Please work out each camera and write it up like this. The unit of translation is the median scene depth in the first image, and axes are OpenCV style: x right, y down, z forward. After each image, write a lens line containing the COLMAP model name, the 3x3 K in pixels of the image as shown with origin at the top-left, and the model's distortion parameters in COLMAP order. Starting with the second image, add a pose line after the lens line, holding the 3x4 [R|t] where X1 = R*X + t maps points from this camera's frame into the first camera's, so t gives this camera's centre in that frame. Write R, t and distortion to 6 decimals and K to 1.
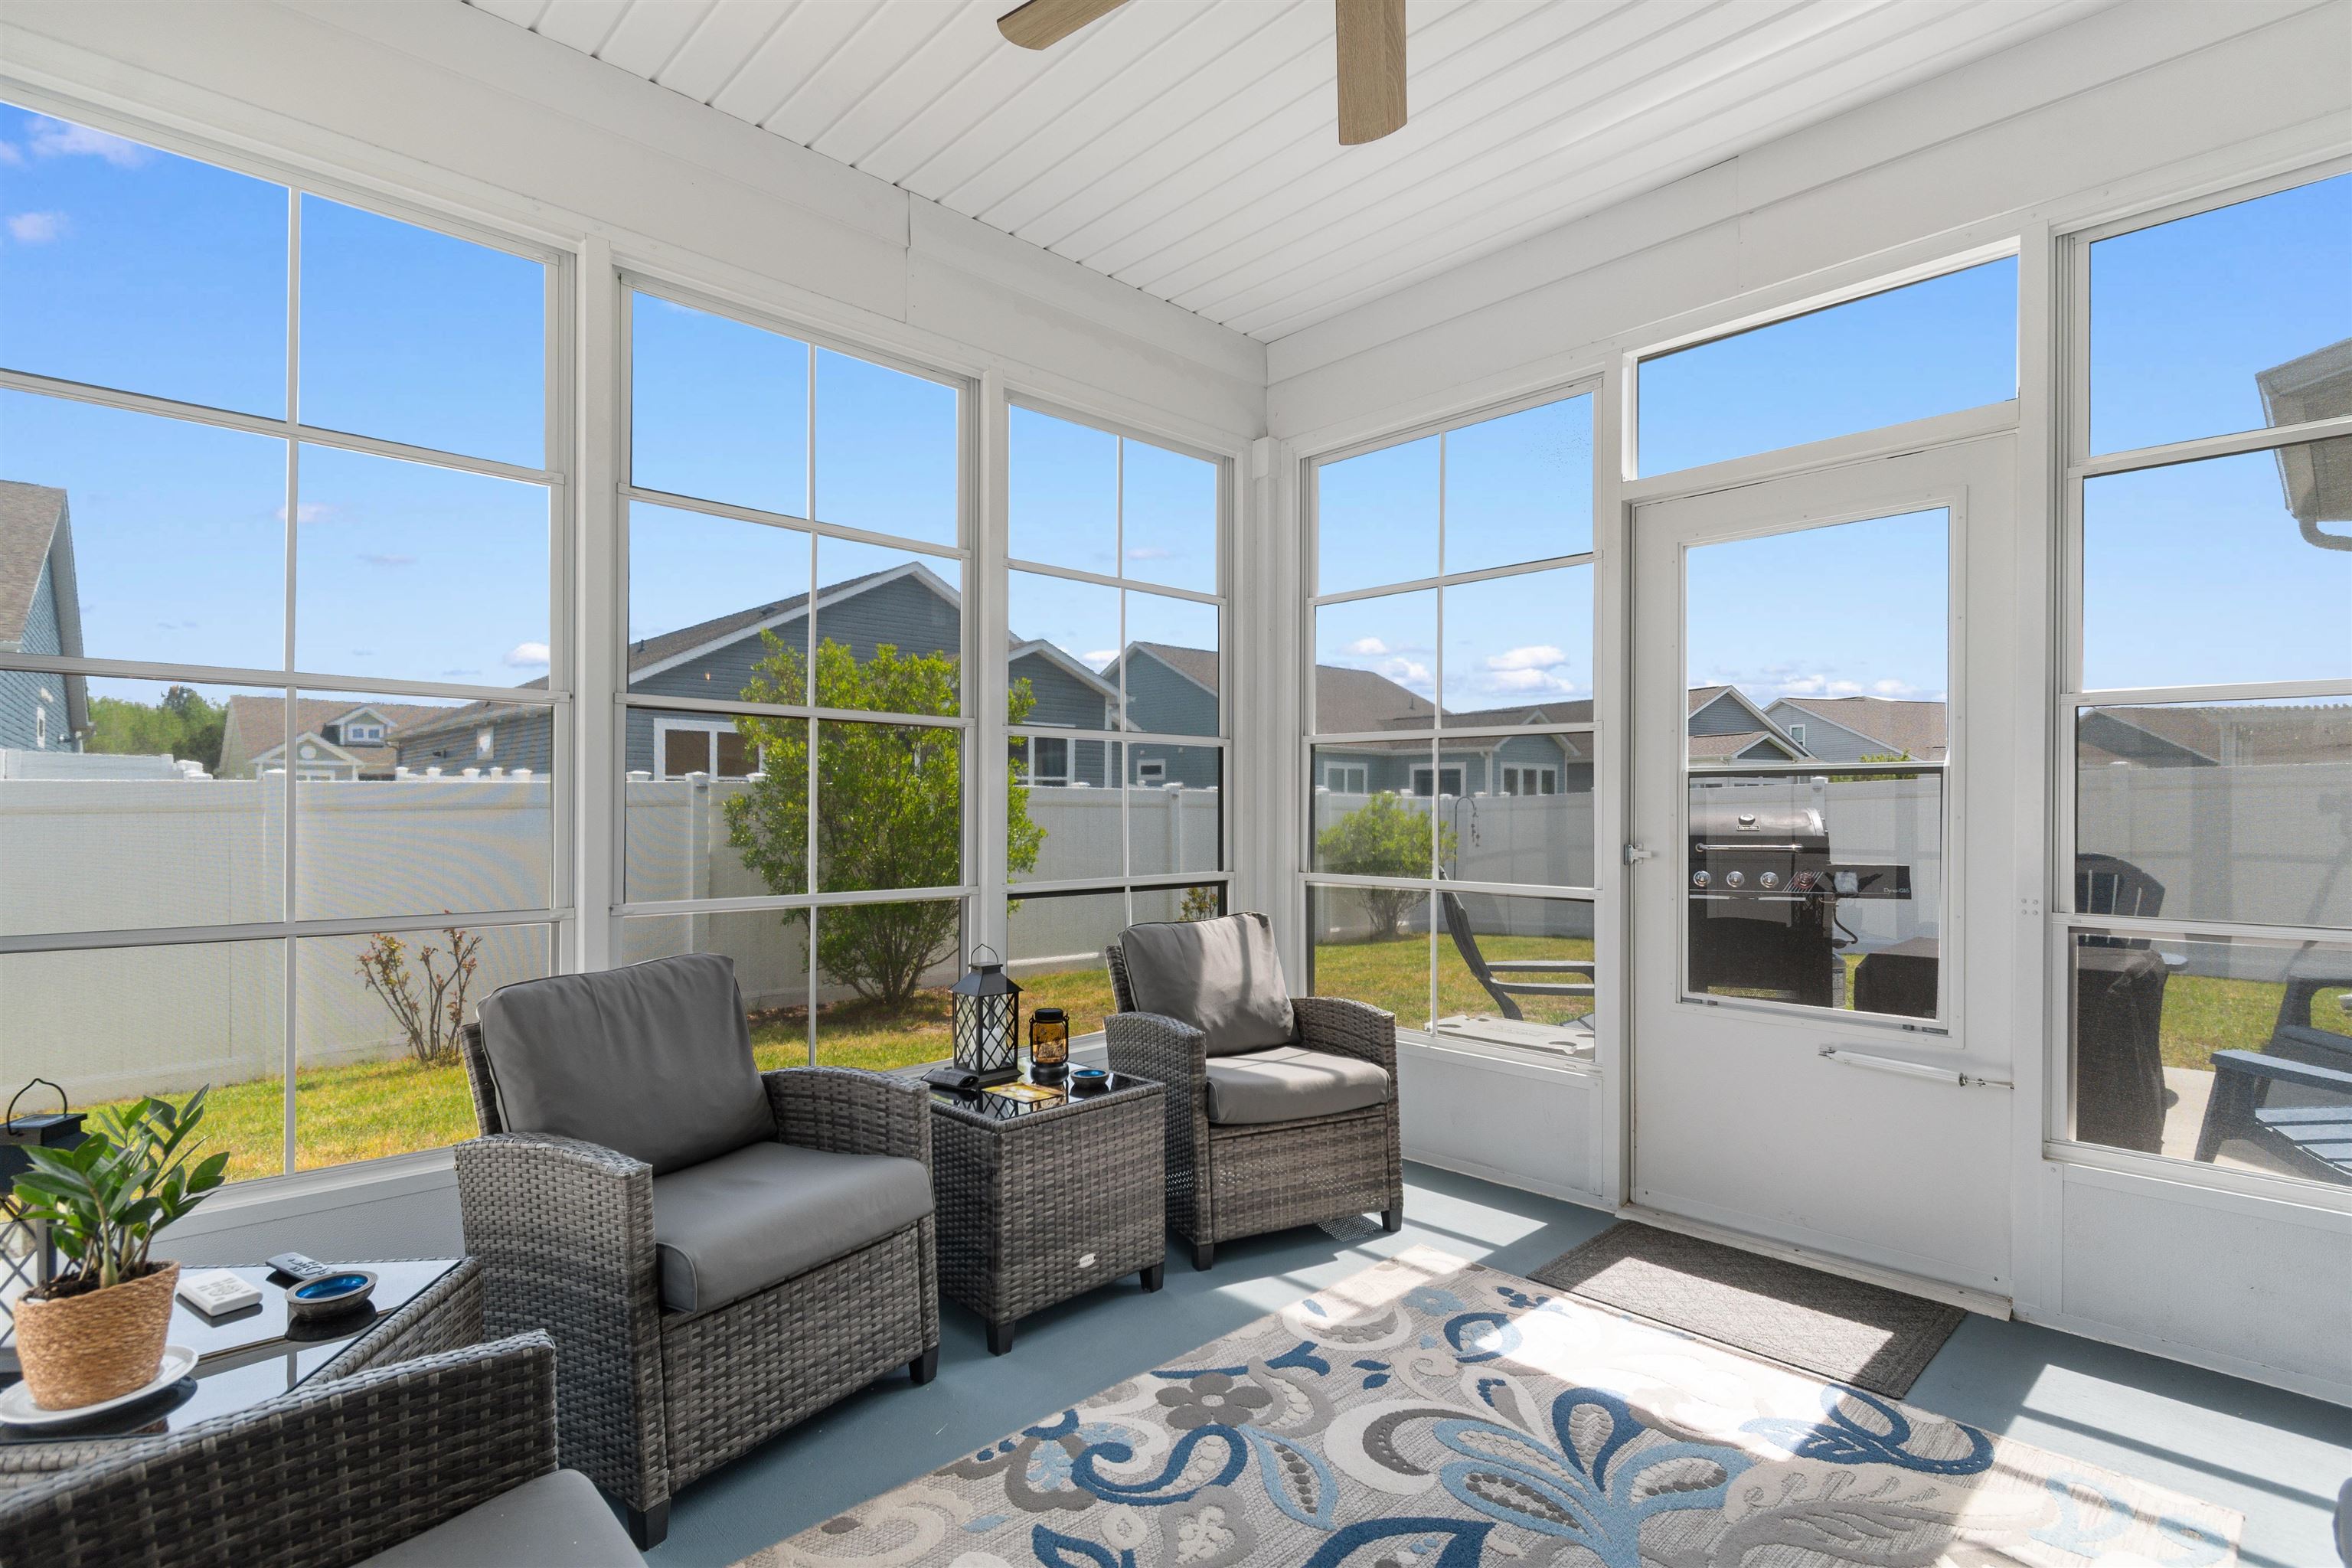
lens RADIAL K [[1111.5, 0, 1174.5], [0, 1111.5, 794.8], [0, 0, 1]] dist [0.000387, 0.000490]
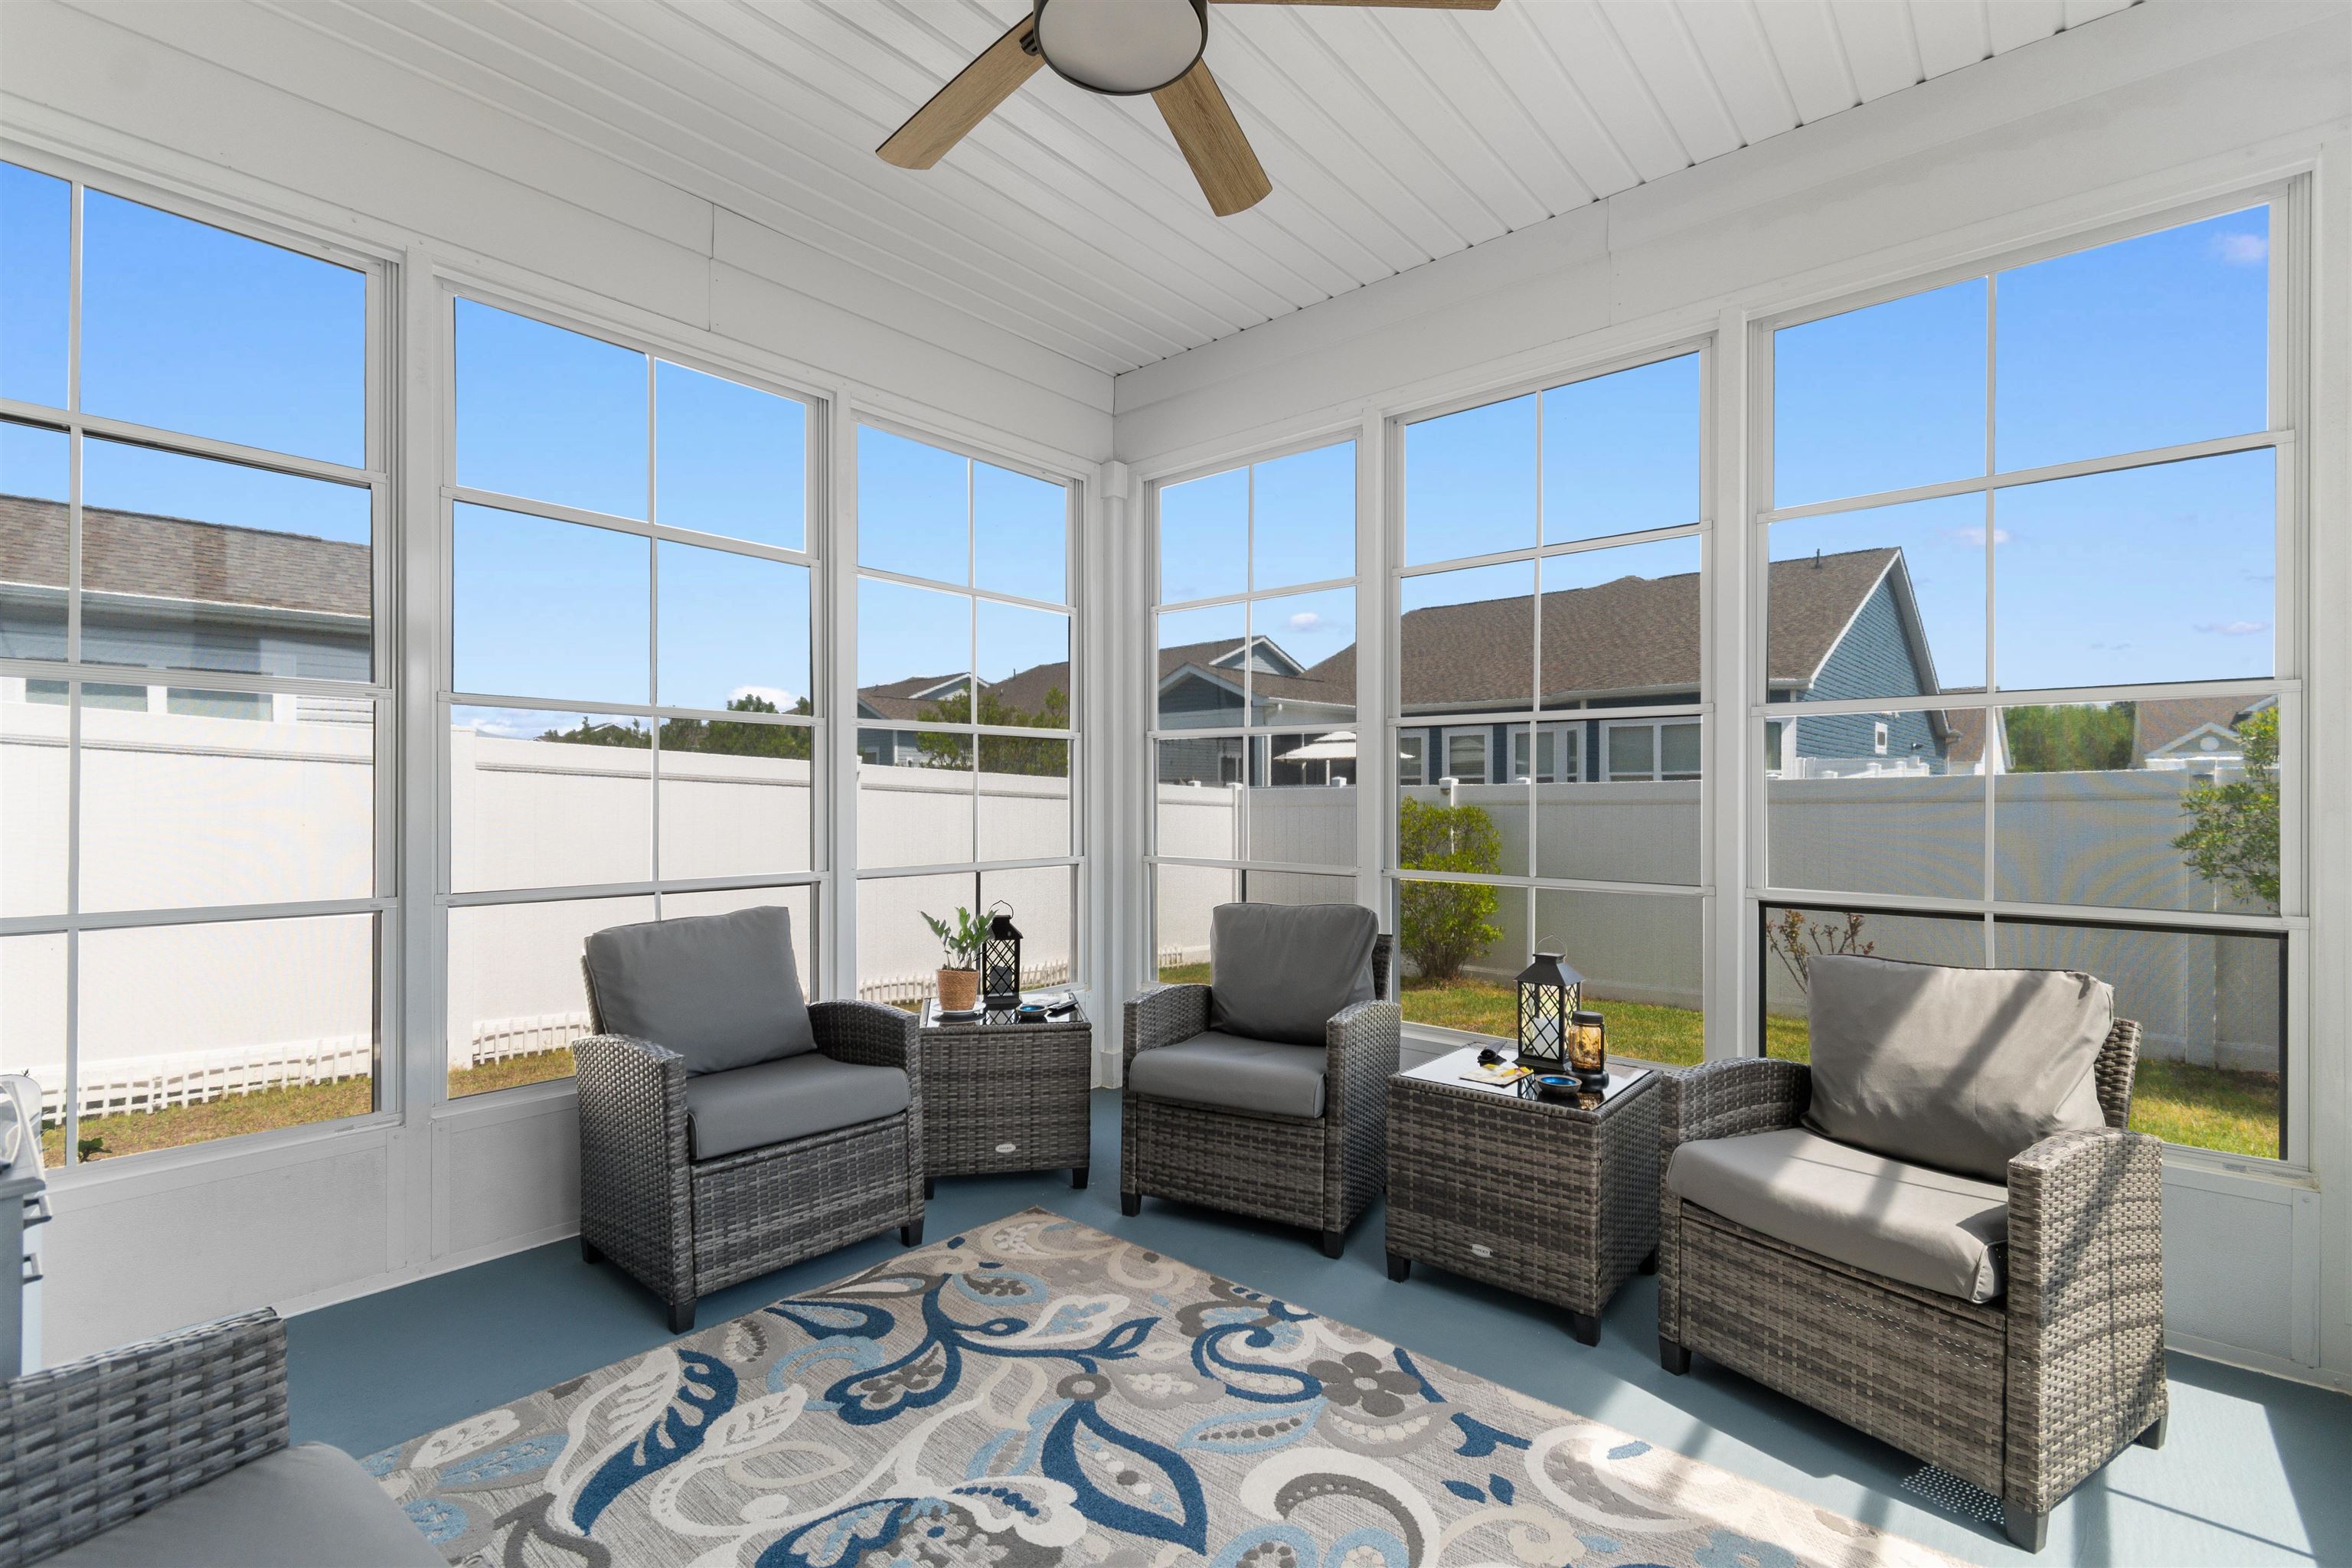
lens RADIAL K [[1059.9, 0, 1176.3], [0, 1059.9, 790.6], [0, 0, 1]] dist [0.003890, 0.000603]
pose [[0.110959, -0.002215, -0.993823, 0.935941], [0.002619, 0.999995, -0.001936, 0.008327], [0.993822, -0.002388, 0.110964, 0.696015]]
